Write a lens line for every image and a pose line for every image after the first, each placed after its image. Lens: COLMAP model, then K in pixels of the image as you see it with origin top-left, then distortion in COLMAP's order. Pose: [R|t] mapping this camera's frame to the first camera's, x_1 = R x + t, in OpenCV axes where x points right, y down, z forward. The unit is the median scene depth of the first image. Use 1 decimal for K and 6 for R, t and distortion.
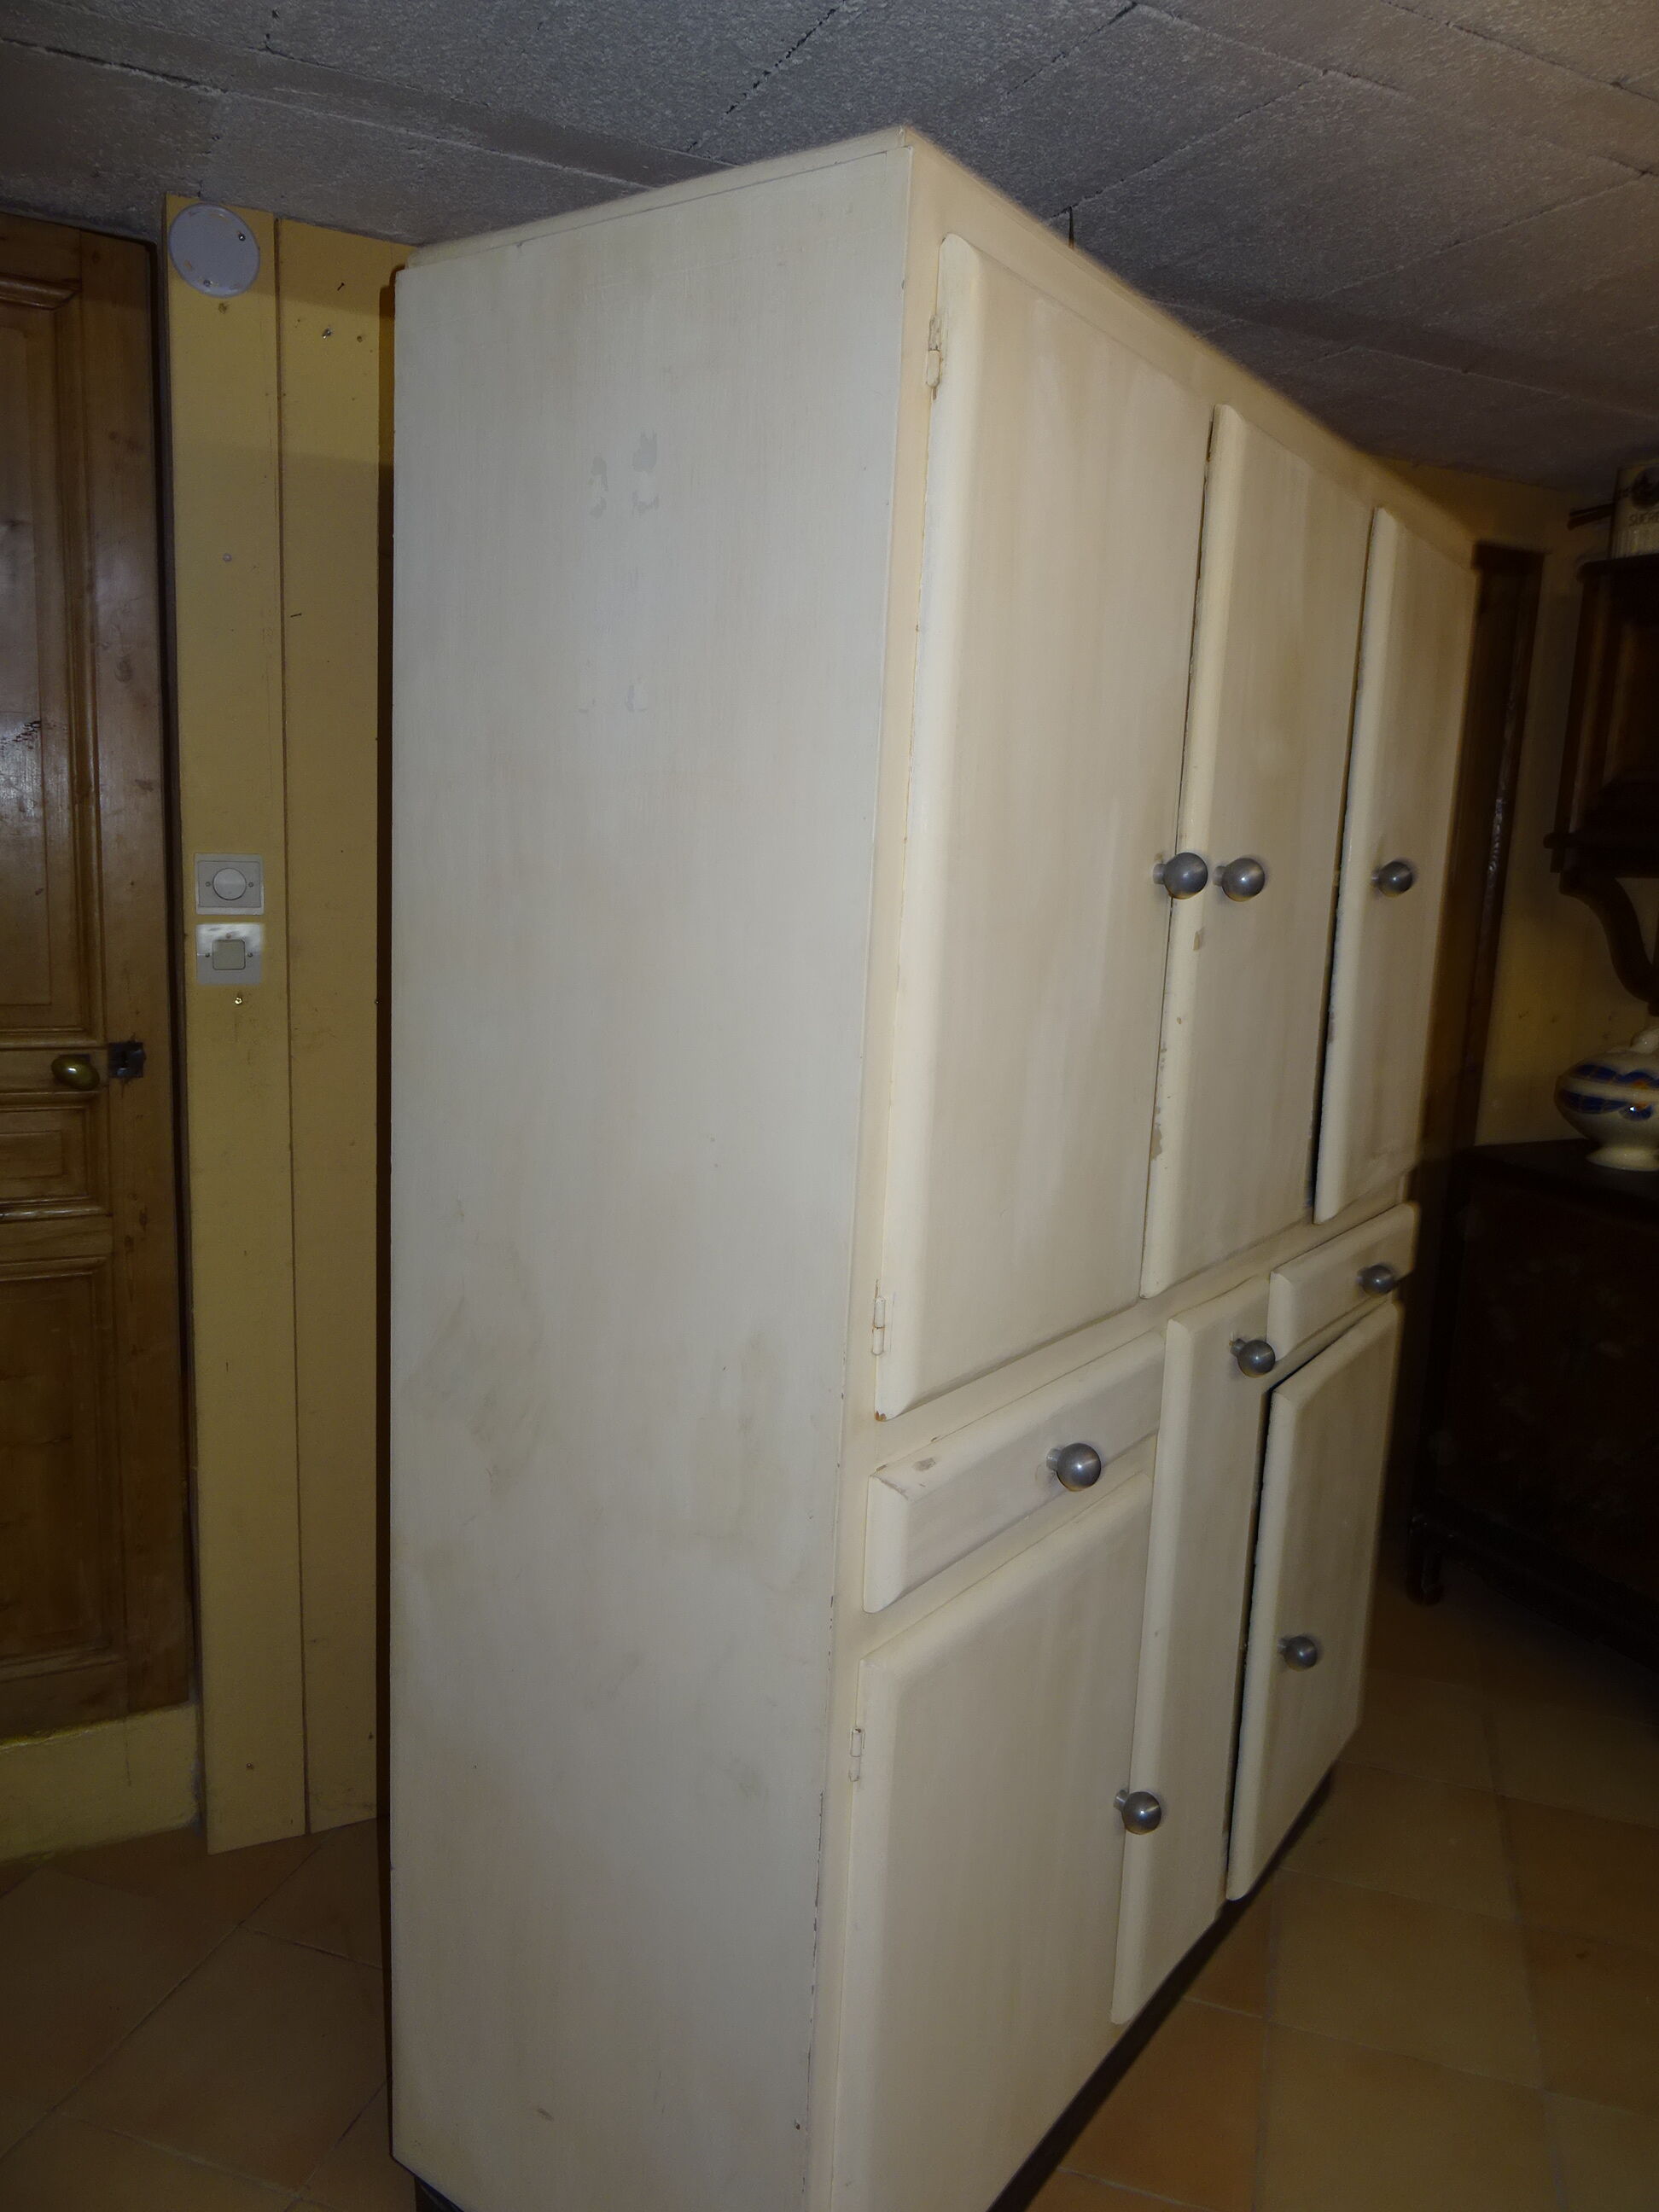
lens RADIAL K [[1569.6, 0, 828.2], [0, 1569.6, 1116.7], [0, 0, 1]] dist [0.000302, 0.006861]
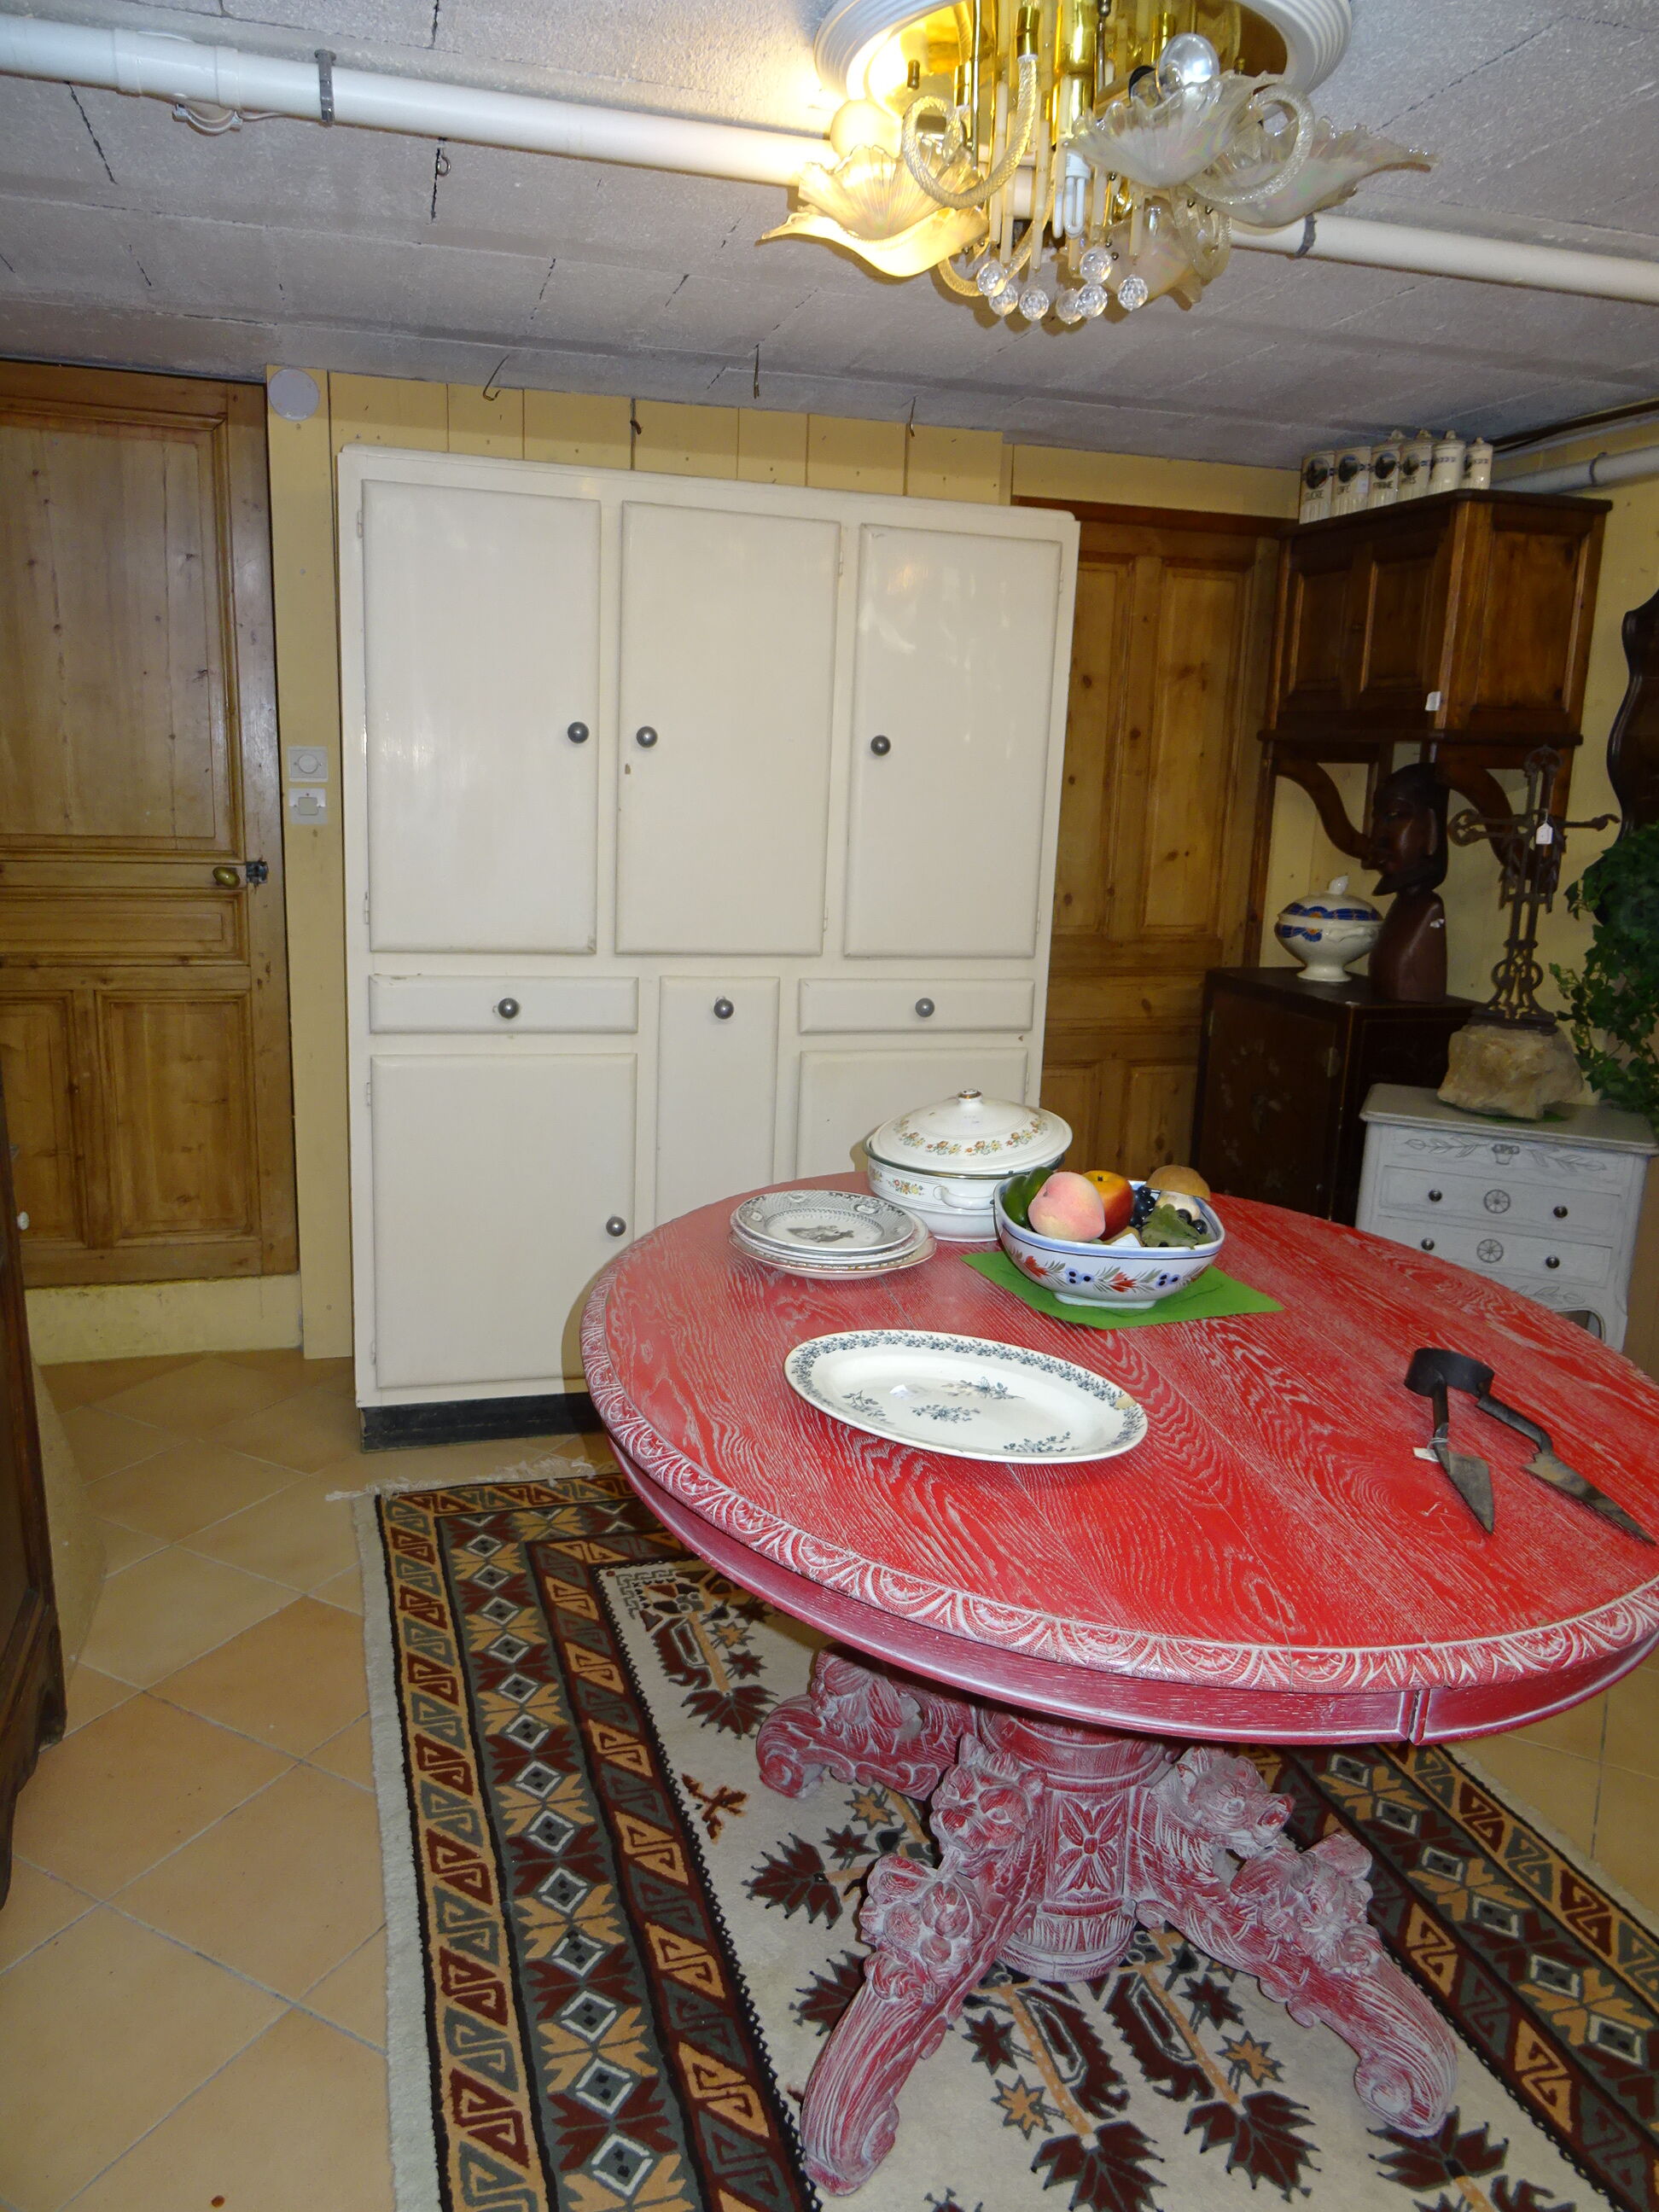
lens RADIAL K [[1569.6, 0, 807.3], [0, 1569.6, 1120.7], [0, 0, 1]] dist [0.000302, 0.006861]
pose [[0.983630, 0.026788, -0.178200, 0.417272], [-0.021795, 0.999315, 0.029915, 0.158252], [0.178879, -0.025541, 0.983539, -0.526388]]
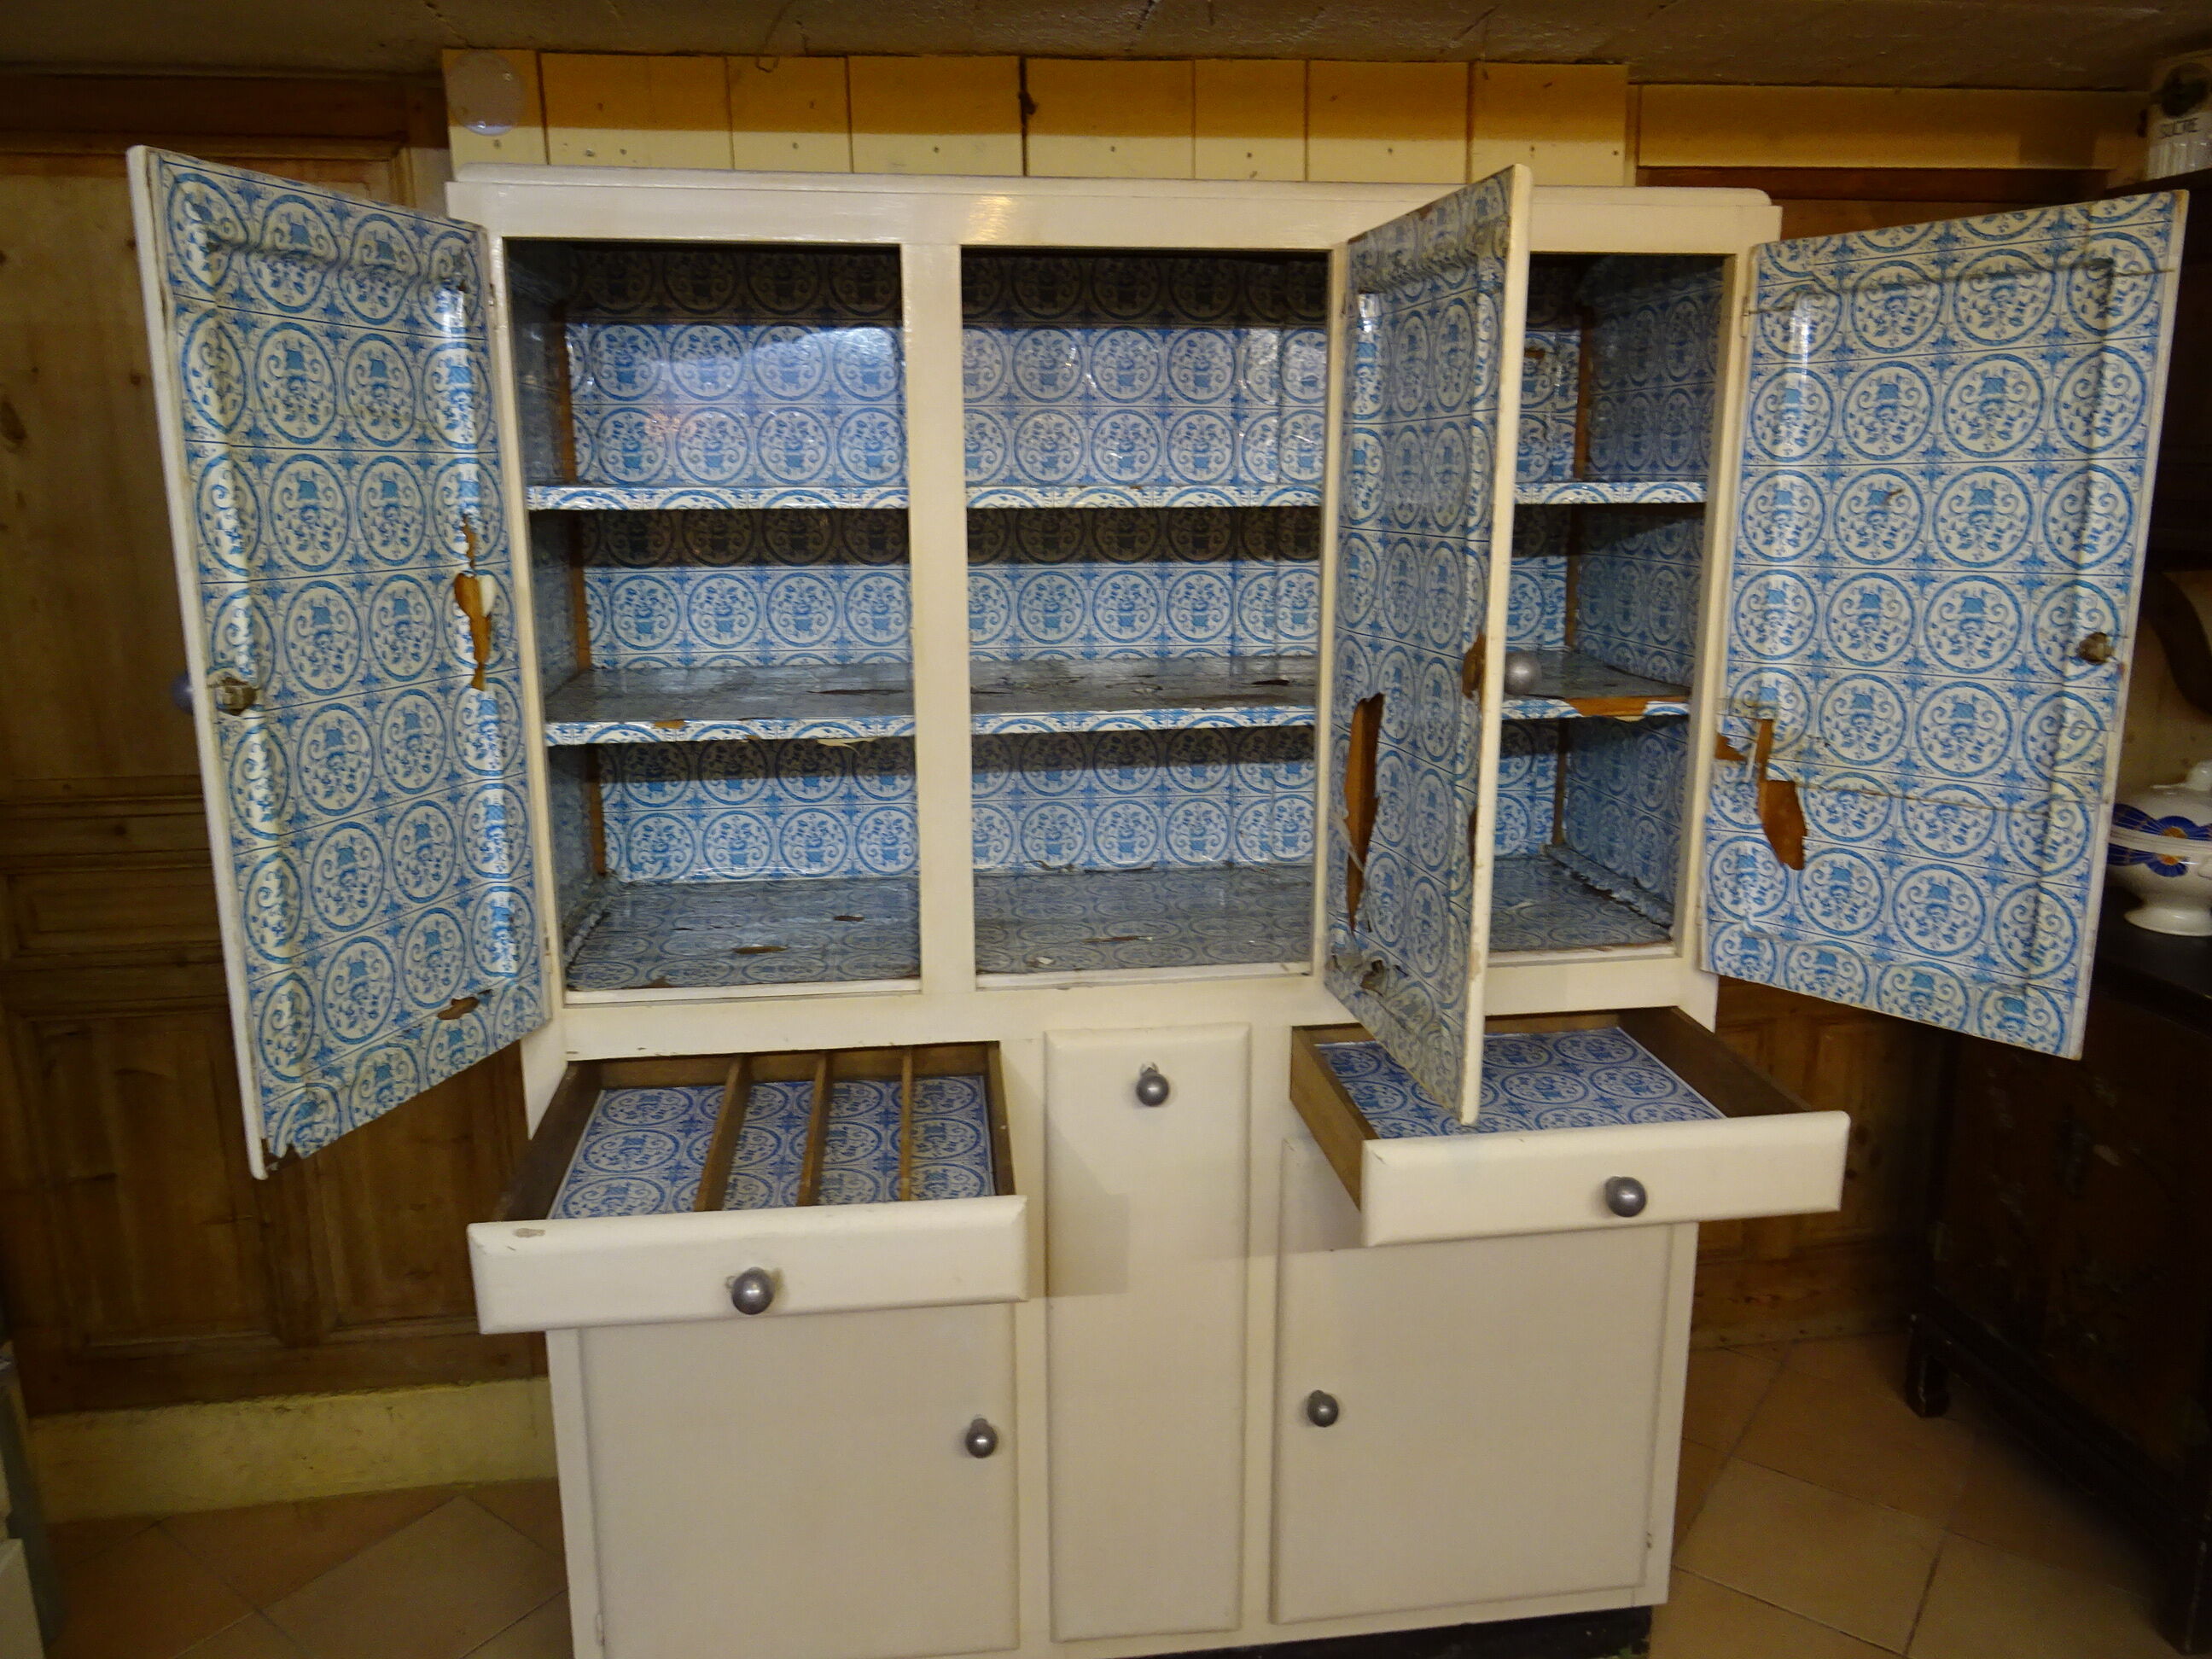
lens RADIAL K [[1569.6, 0, 1108.6], [0, 1569.6, 832.2], [0, 0, 1]] dist [0.000302, 0.006861]
pose [[0.947365, 0.016868, -0.319712, 0.320534], [-0.002934, 0.999027, 0.044013, -0.069905], [0.320143, -0.040759, 0.946492, 0.065977]]
